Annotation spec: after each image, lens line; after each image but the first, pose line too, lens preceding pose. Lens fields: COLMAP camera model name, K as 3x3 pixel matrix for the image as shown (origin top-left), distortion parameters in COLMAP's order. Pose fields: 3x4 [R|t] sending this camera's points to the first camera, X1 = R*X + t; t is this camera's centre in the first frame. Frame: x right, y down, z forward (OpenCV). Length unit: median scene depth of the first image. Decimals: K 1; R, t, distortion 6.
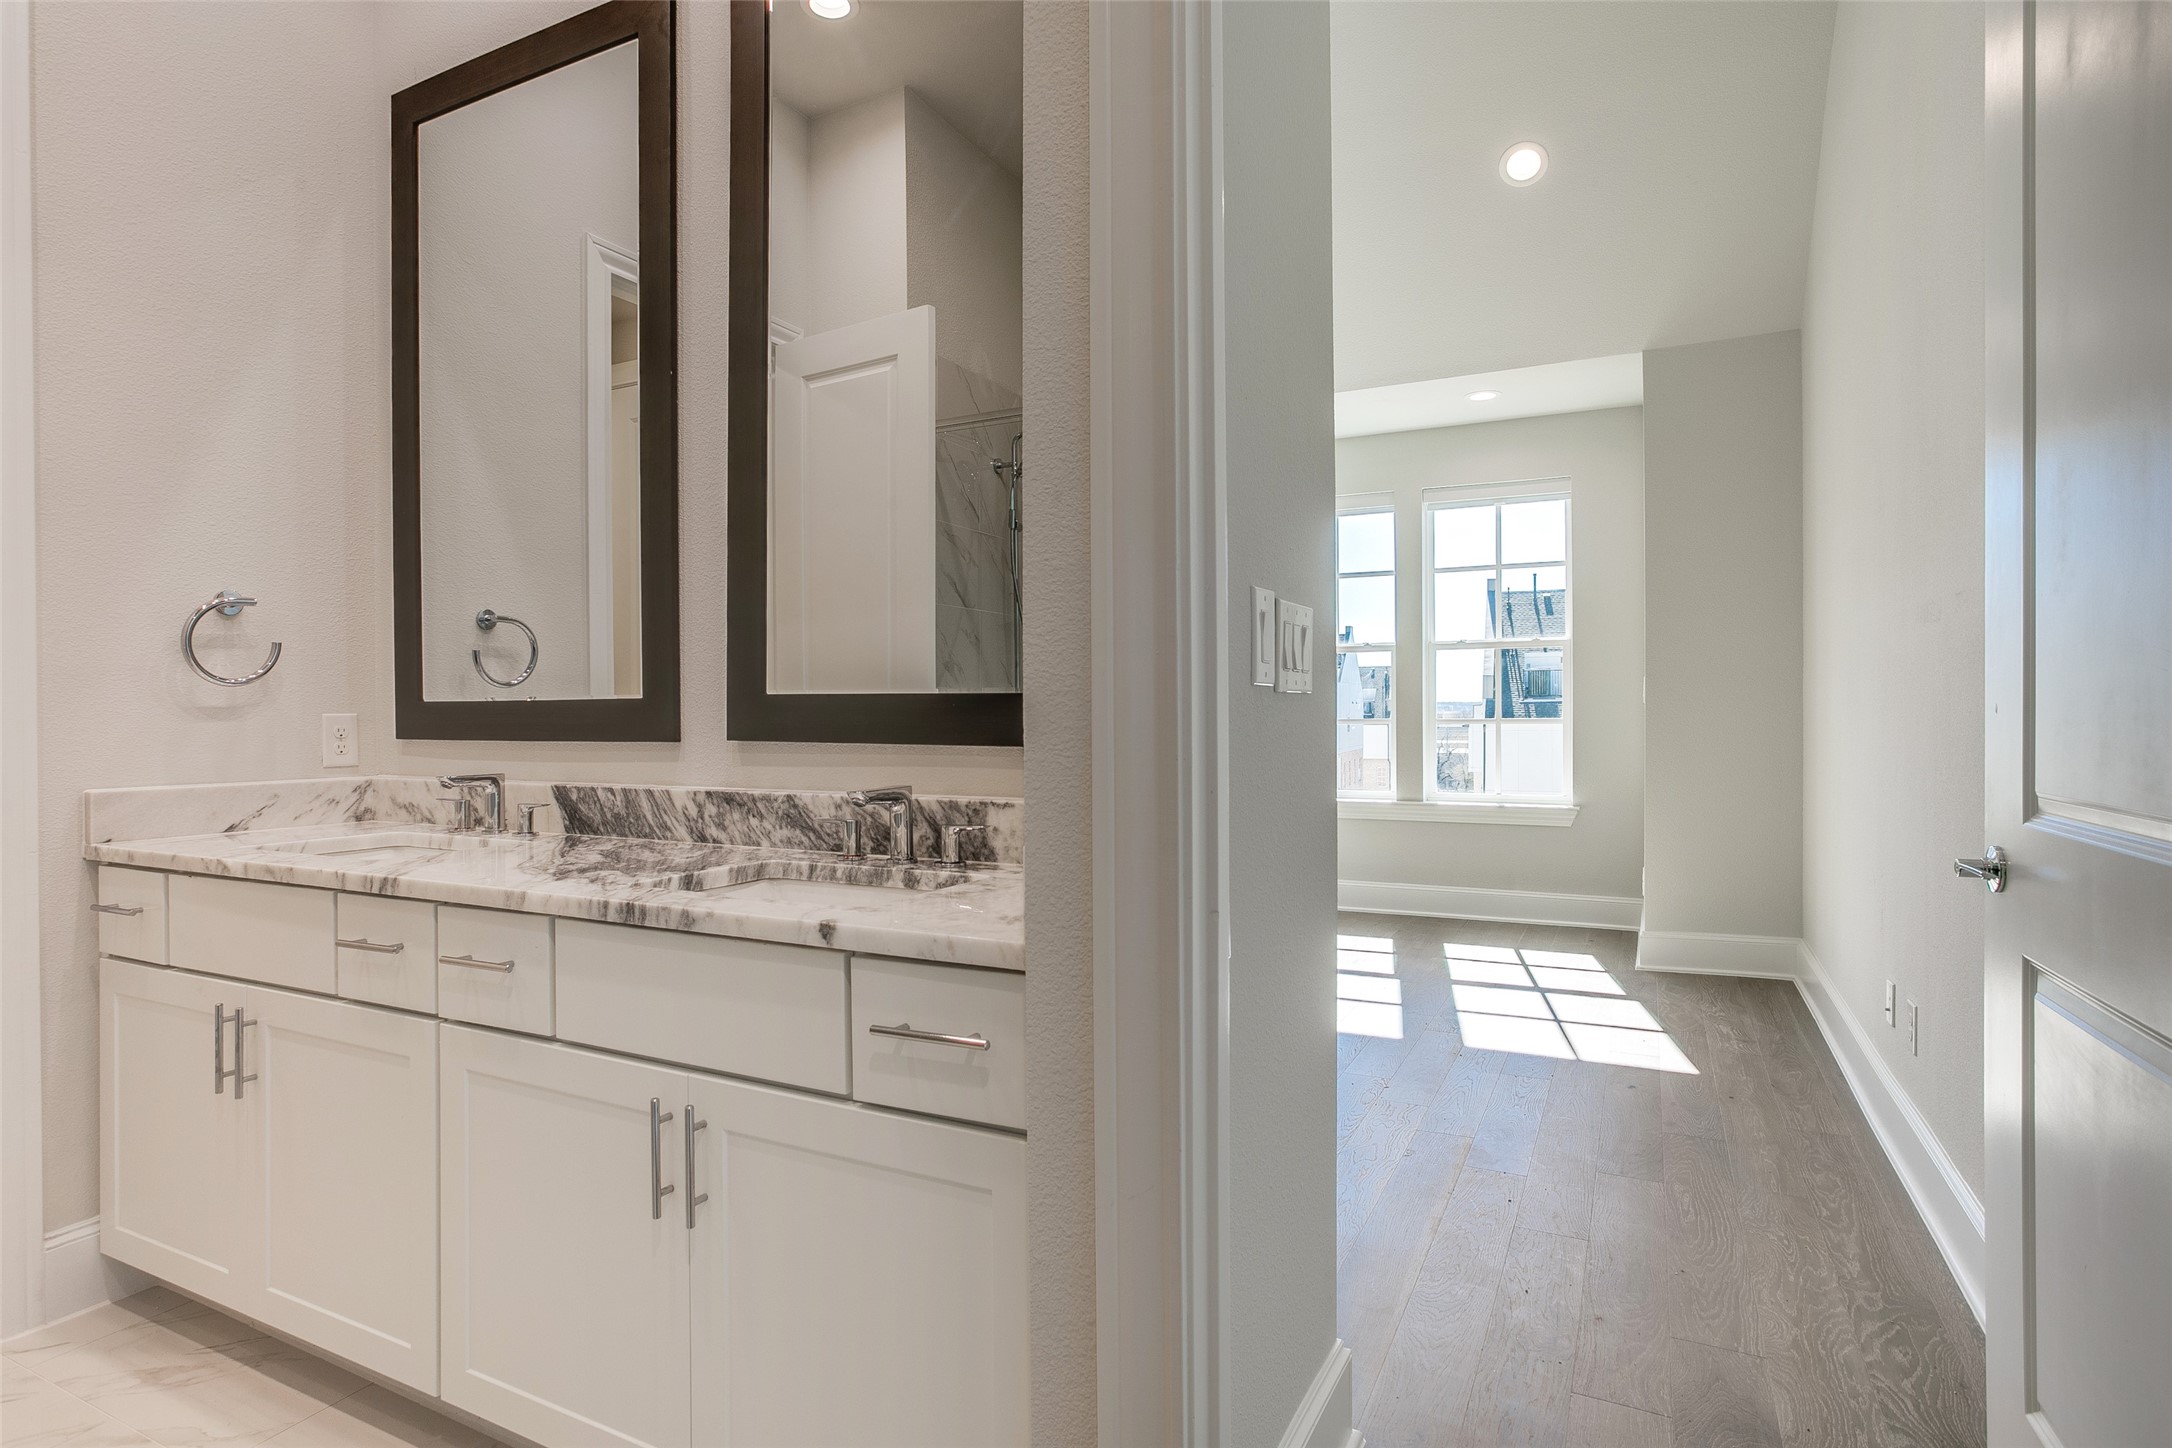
lens RADIAL K [[1105.1, 0, 1086.6], [0, 1105.1, 715.9], [0, 0, 1]] dist [-0.016189, 0.008944]
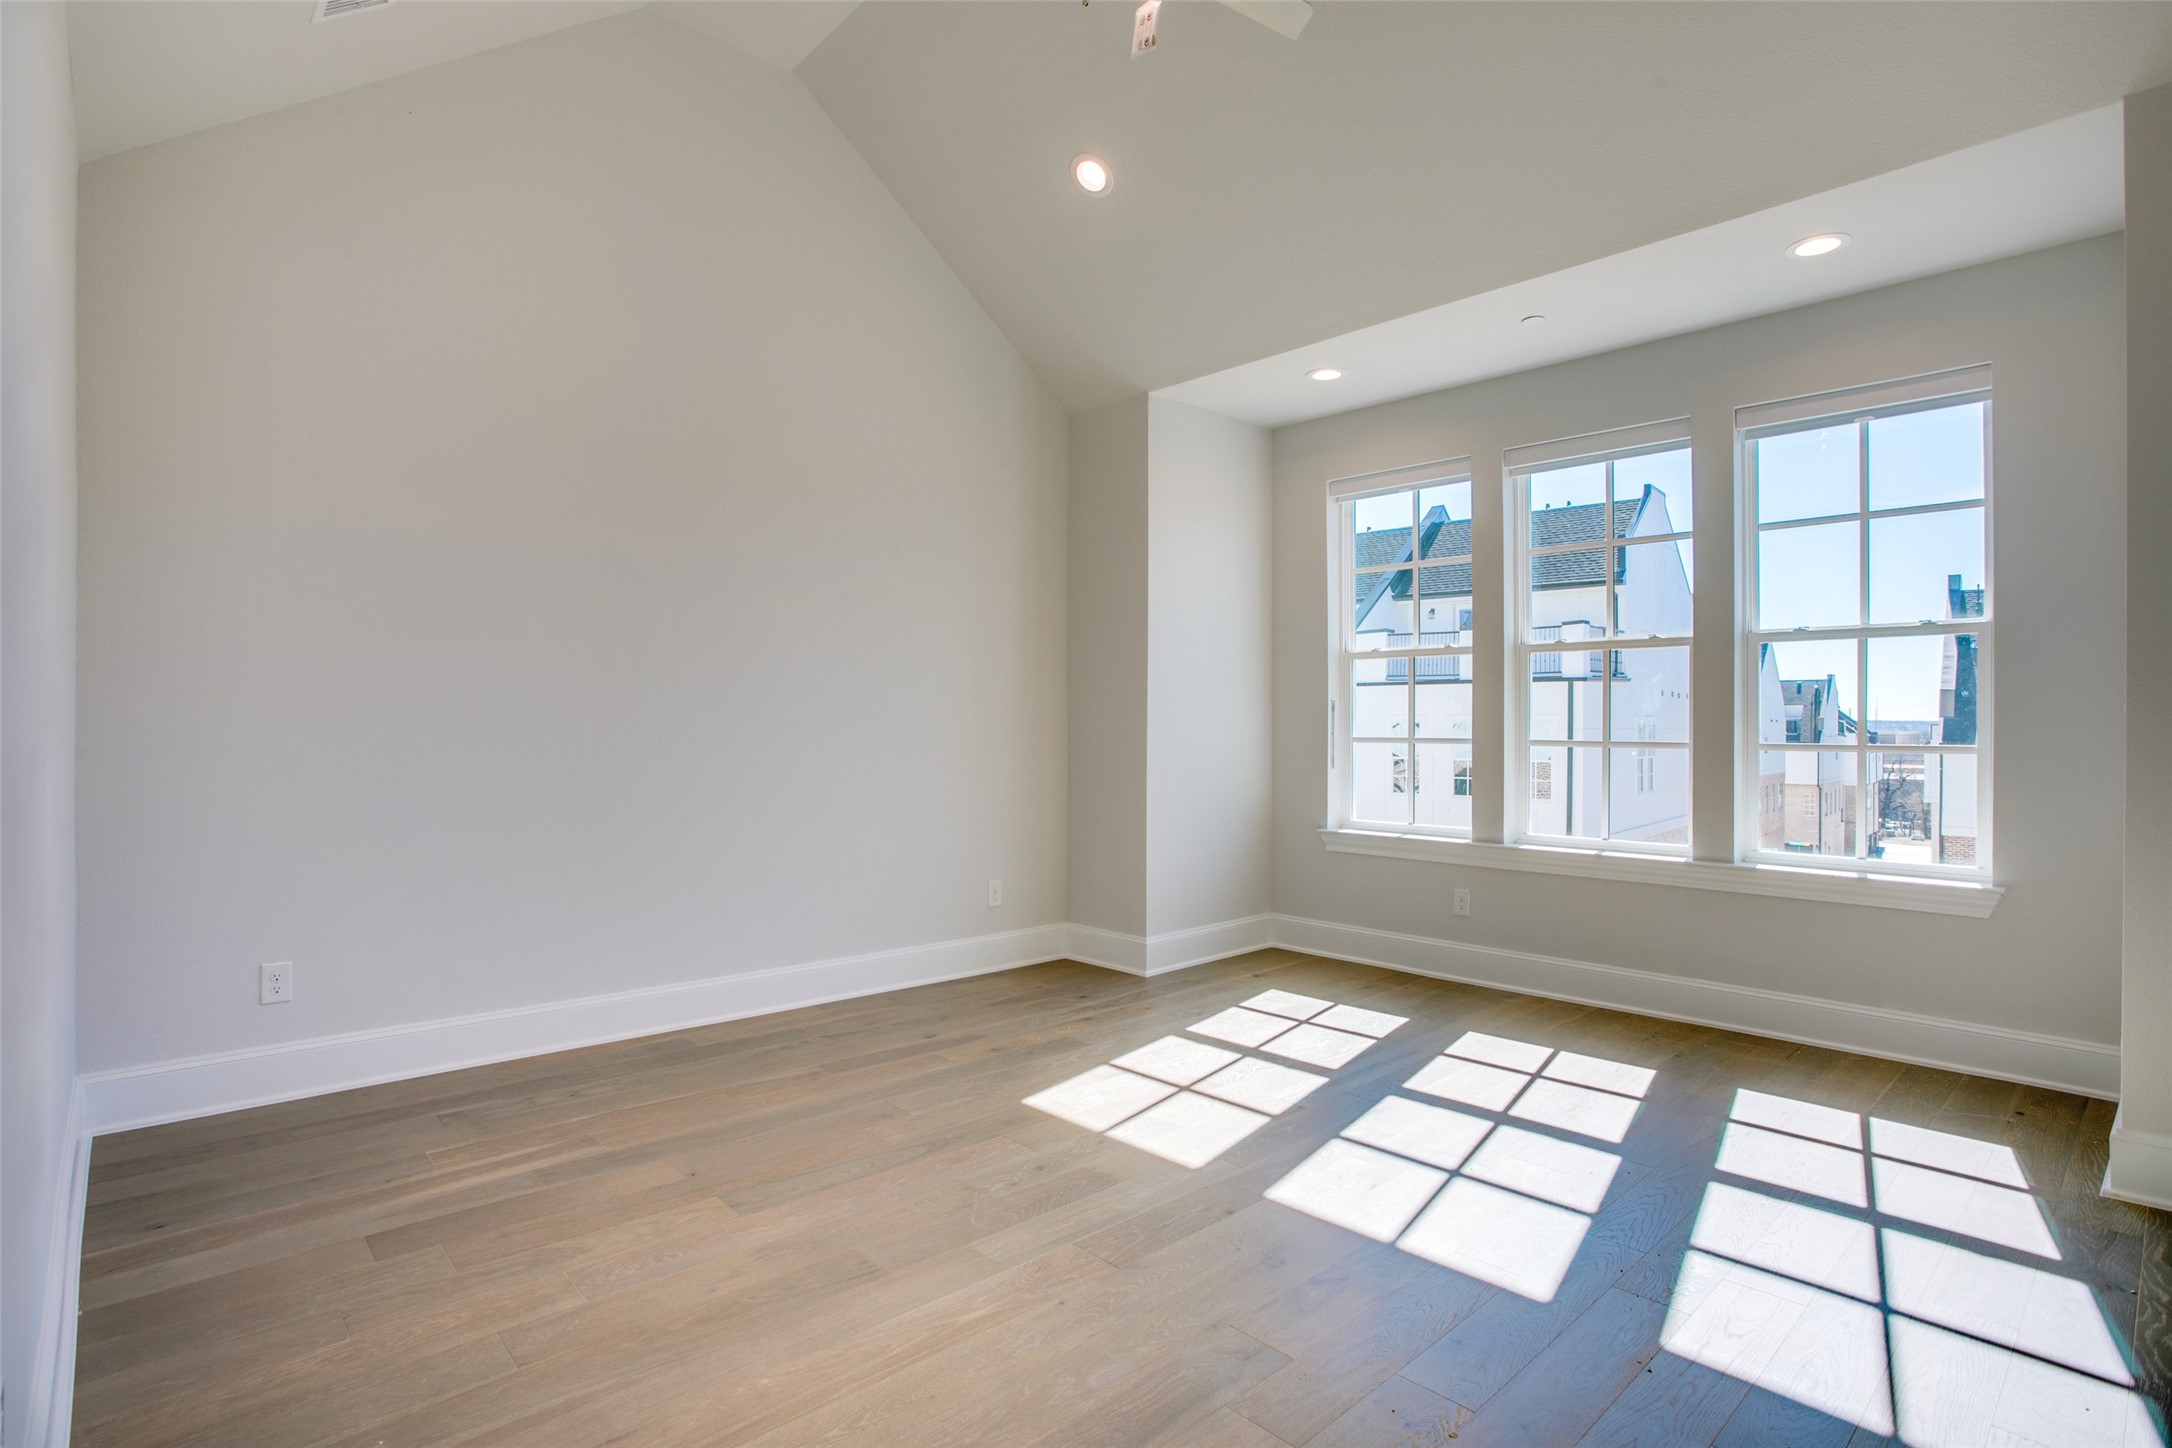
lens RADIAL K [[1051.3, 0, 1084.4], [0, 1051.3, 728.7], [0, 0, 1]] dist [-0.006245, -0.000455]
pose [[0.940647, 0.006951, -0.339316, 0.076326], [-0.007993, 0.999967, -0.001674, -0.000826], [0.339293, 0.004287, 0.940671, 0.129006]]
